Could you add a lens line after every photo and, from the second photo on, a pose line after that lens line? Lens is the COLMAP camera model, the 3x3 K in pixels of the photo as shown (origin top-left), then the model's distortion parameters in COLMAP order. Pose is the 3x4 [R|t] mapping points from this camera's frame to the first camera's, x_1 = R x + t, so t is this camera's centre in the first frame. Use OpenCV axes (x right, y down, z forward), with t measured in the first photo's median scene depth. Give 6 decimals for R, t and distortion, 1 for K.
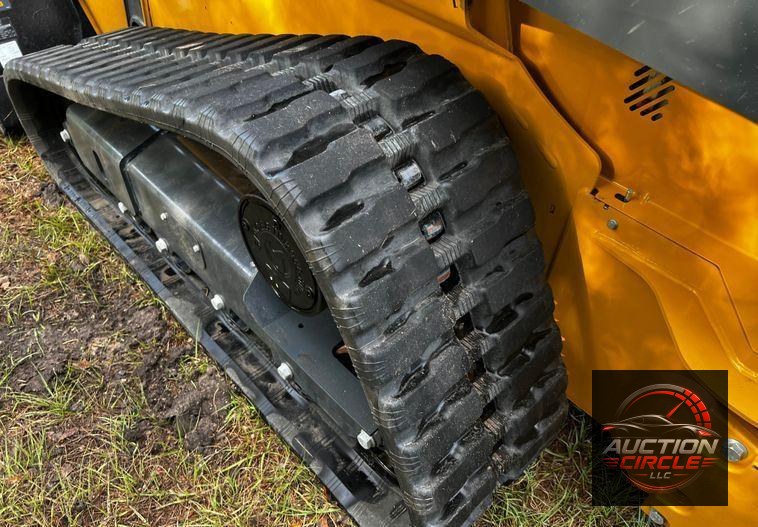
lens RADIAL K [[587.3, 0, 378.8], [0, 587.3, 285.9], [0, 0, 1]] dist [0.014221, -0.006972]
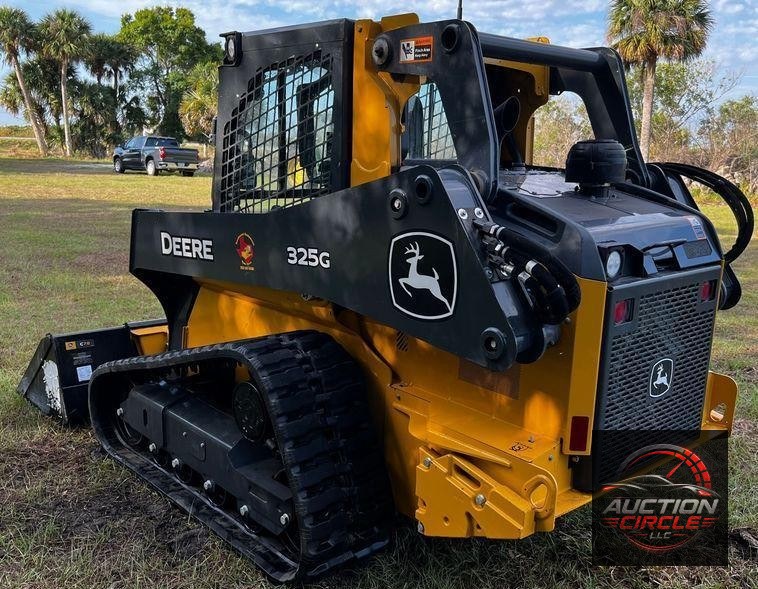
lens RADIAL K [[758.1, 0, 379.1], [0, 758.1, 316.3], [0, 0, 1]] dist [0.007354, -0.005455]
pose [[0.999659, 0.009556, -0.024282, 0.388915], [-0.021247, 0.838274, -0.544835, 1.212308], [0.015149, 0.545165, 0.838192, -1.590156]]
